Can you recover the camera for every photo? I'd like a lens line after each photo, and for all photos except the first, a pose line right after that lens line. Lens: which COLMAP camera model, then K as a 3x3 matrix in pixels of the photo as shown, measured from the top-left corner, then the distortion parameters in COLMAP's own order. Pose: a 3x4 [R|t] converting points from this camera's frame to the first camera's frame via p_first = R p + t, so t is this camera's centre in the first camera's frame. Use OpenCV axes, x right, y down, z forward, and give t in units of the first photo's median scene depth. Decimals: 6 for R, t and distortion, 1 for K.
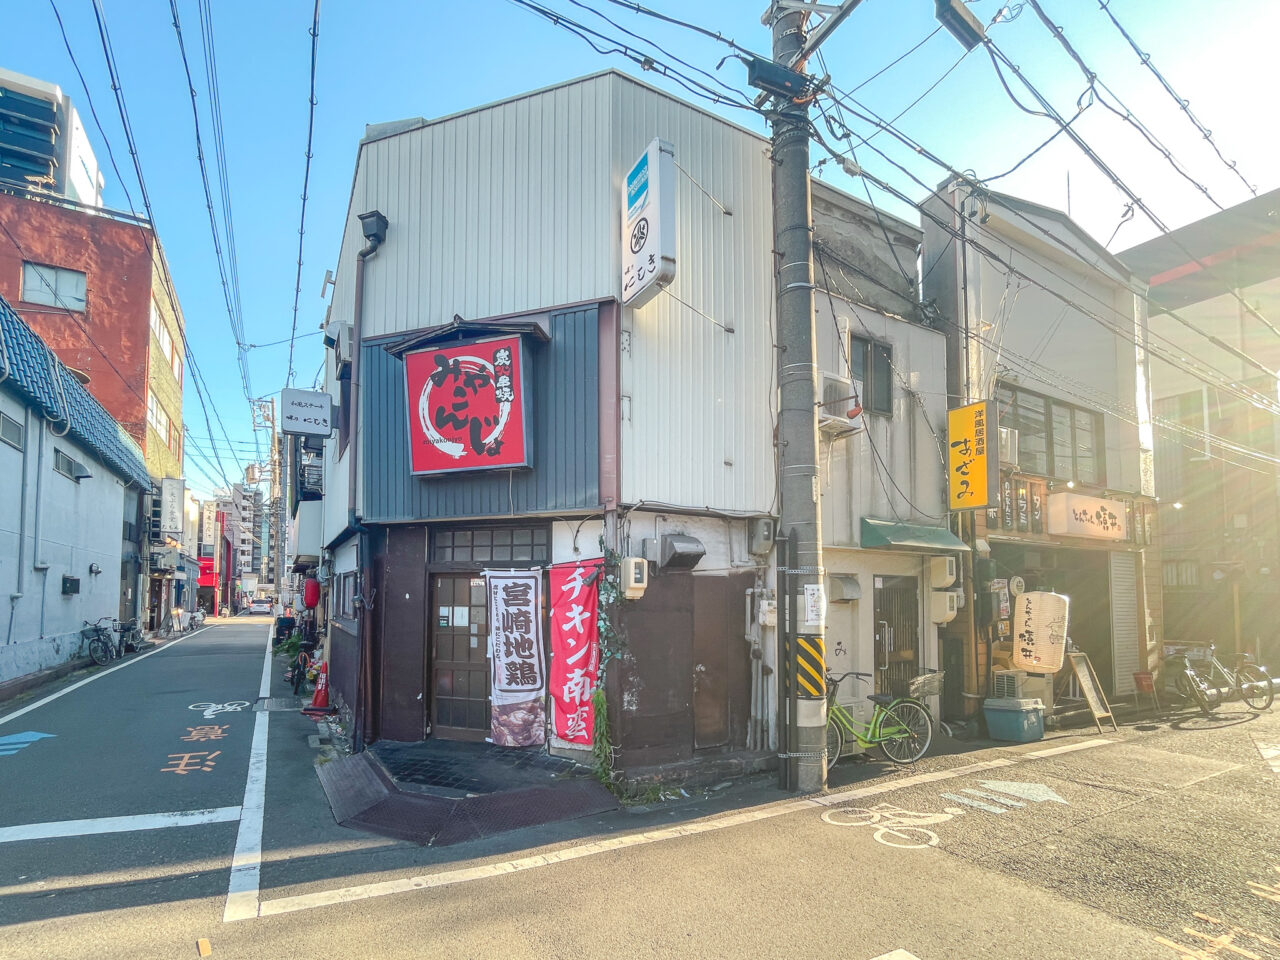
lens RADIAL K [[527.9, 0, 583.7], [0, 527.9, 557.6], [0, 0, 1]] dist [-0.007518, 0.001422]
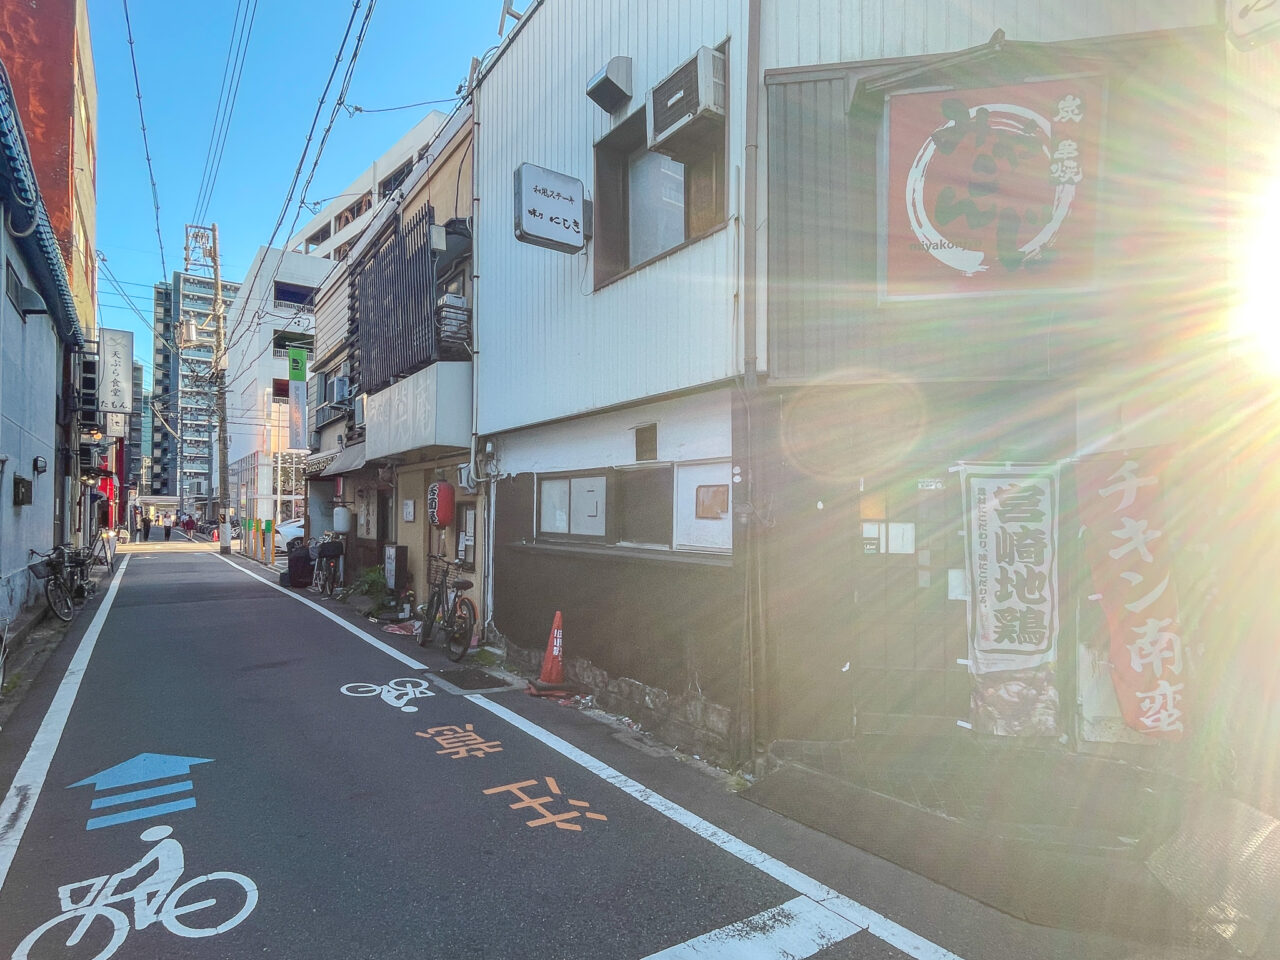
lens RADIAL K [[667.2, 0, 643.0], [0, 667.2, 489.7], [0, 0, 1]] dist [-0.015583, 0.002023]
pose [[0.990735, 0.004340, 0.135738, -0.680523], [-0.009408, 0.999282, 0.036712, 0.029551], [-0.135481, -0.037649, 0.990064, 0.279003]]
